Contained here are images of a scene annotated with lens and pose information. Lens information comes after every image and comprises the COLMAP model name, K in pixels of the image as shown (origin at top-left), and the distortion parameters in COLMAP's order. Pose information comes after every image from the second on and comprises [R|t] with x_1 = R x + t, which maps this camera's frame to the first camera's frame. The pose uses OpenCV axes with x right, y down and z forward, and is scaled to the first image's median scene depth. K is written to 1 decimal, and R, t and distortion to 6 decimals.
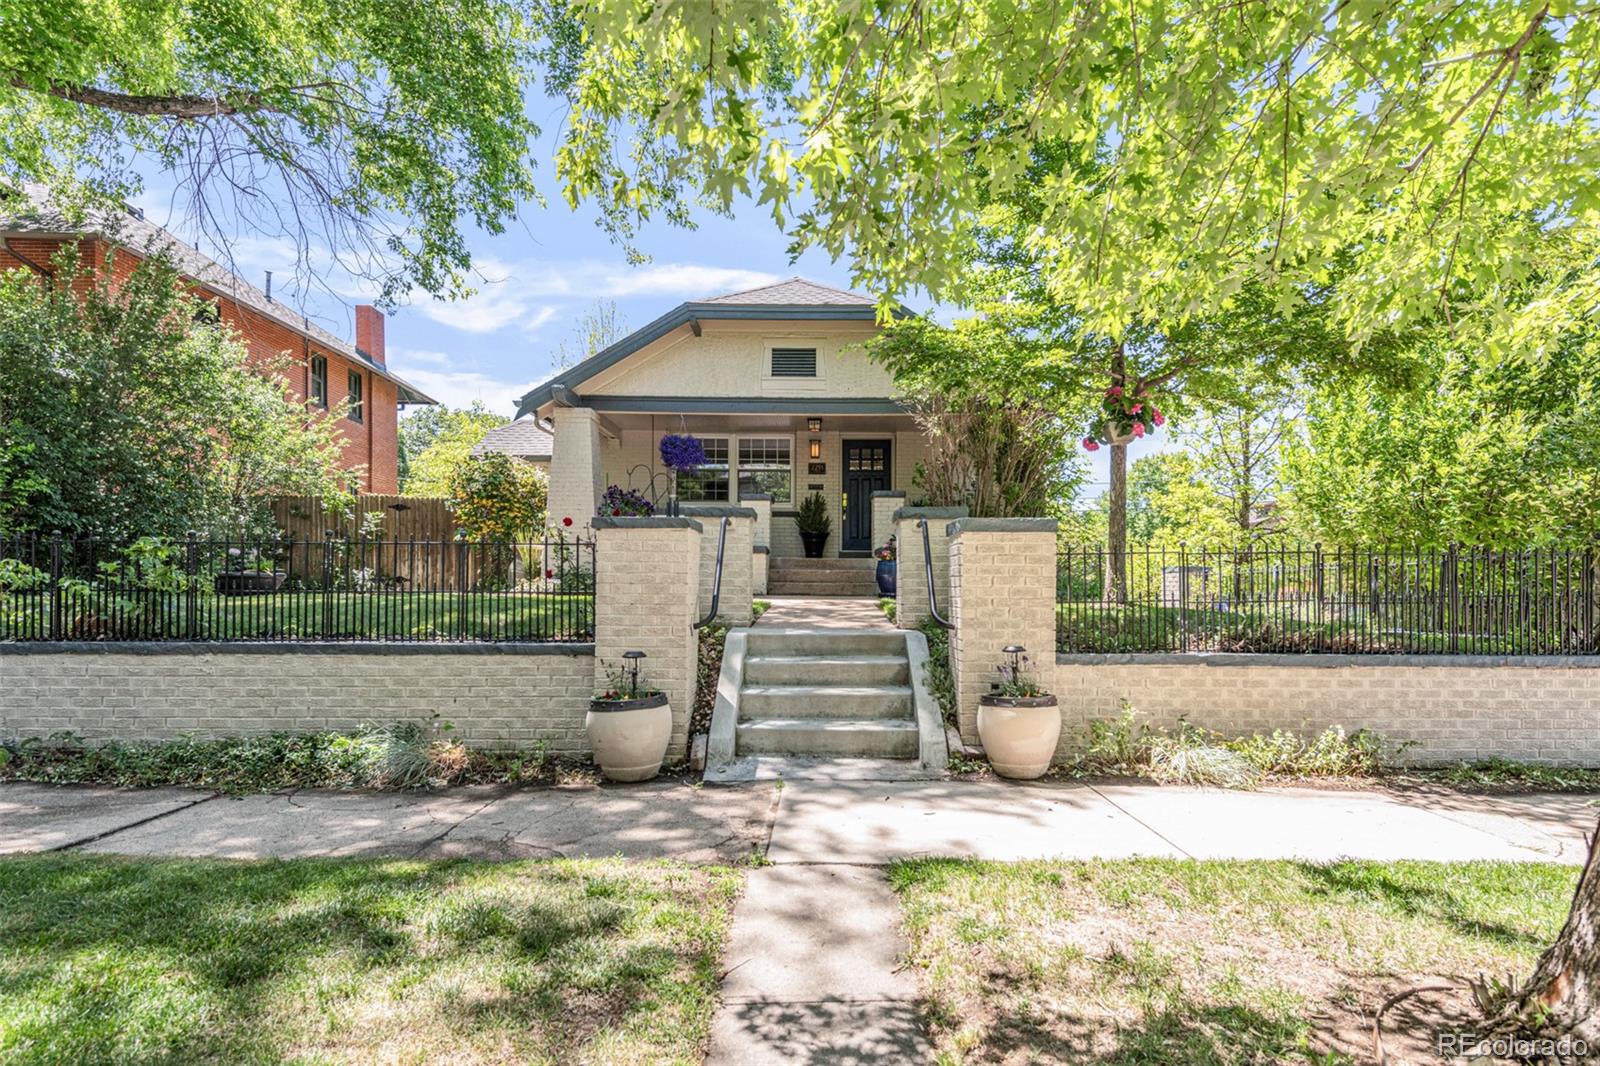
lens RADIAL K [[835.1, 0, 827.2], [0, 835.1, 592.5], [0, 0, 1]] dist [-0.002337, -0.000667]
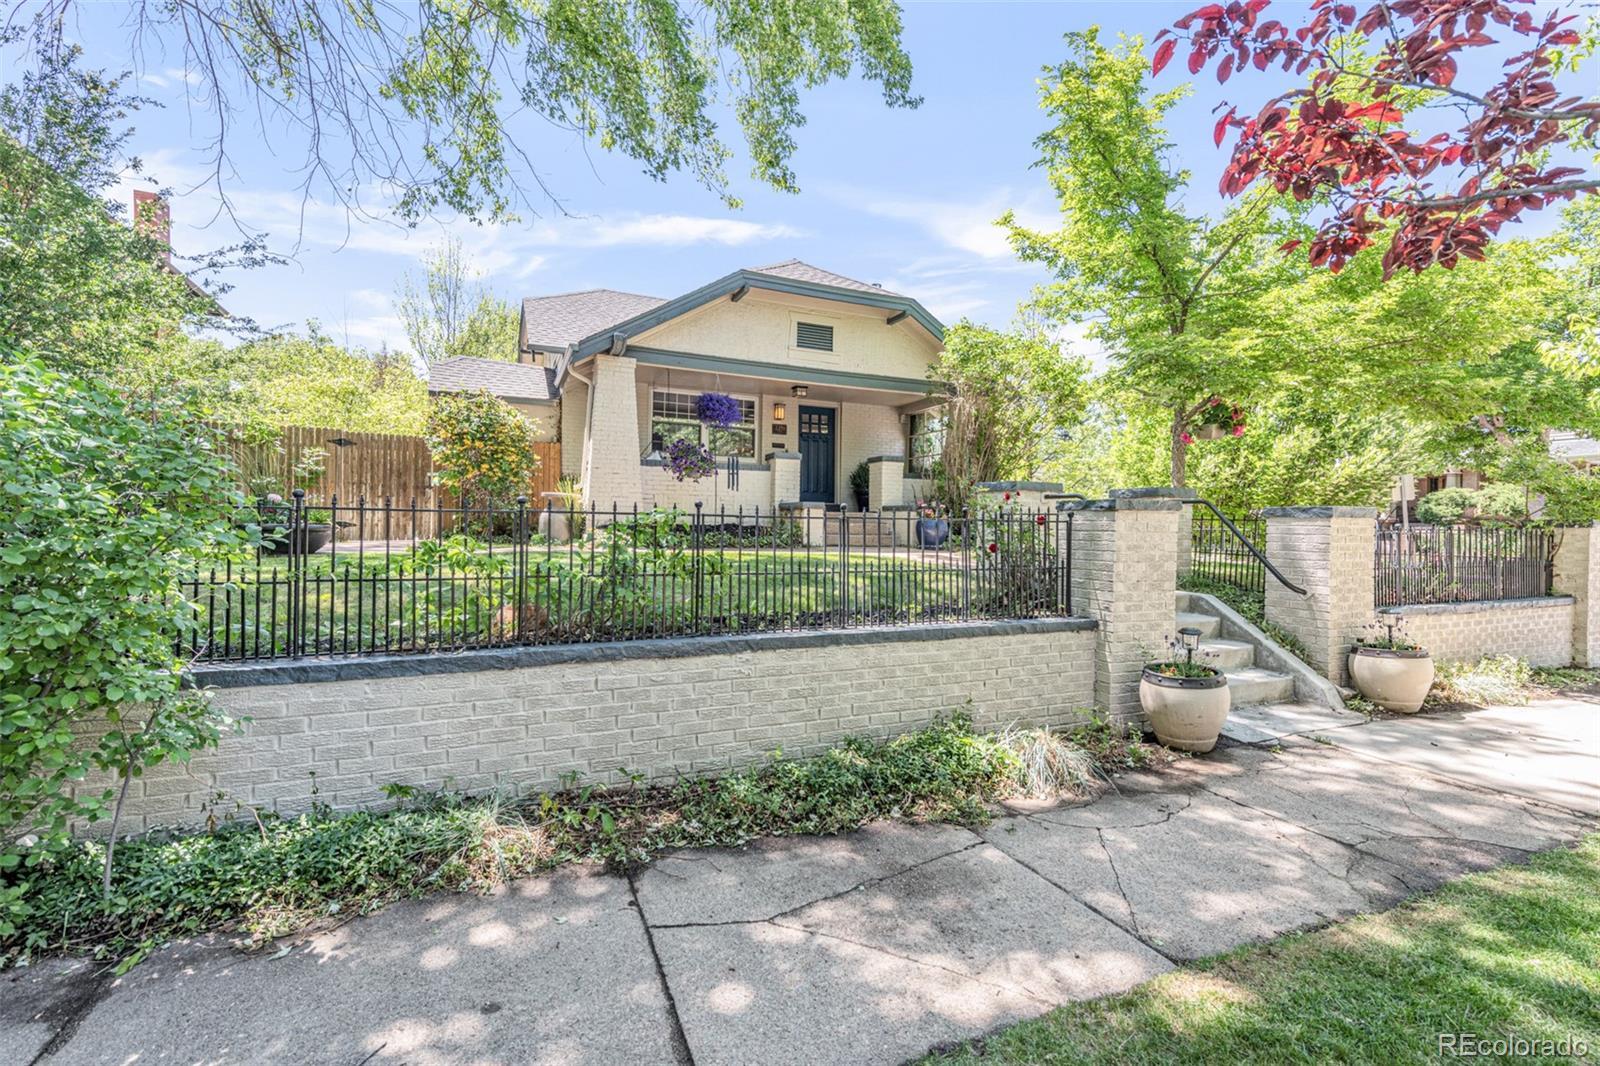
lens RADIAL K [[685.6, 0, 808.7], [0, 685.6, 529.8], [0, 0, 1]] dist [-0.001060, -0.000059]
pose [[0.915670, 0.005423, 0.401894, -0.425975], [-0.008696, 0.999942, 0.006320, -0.022252], [-0.401836, -0.009282, 0.915664, 0.160642]]
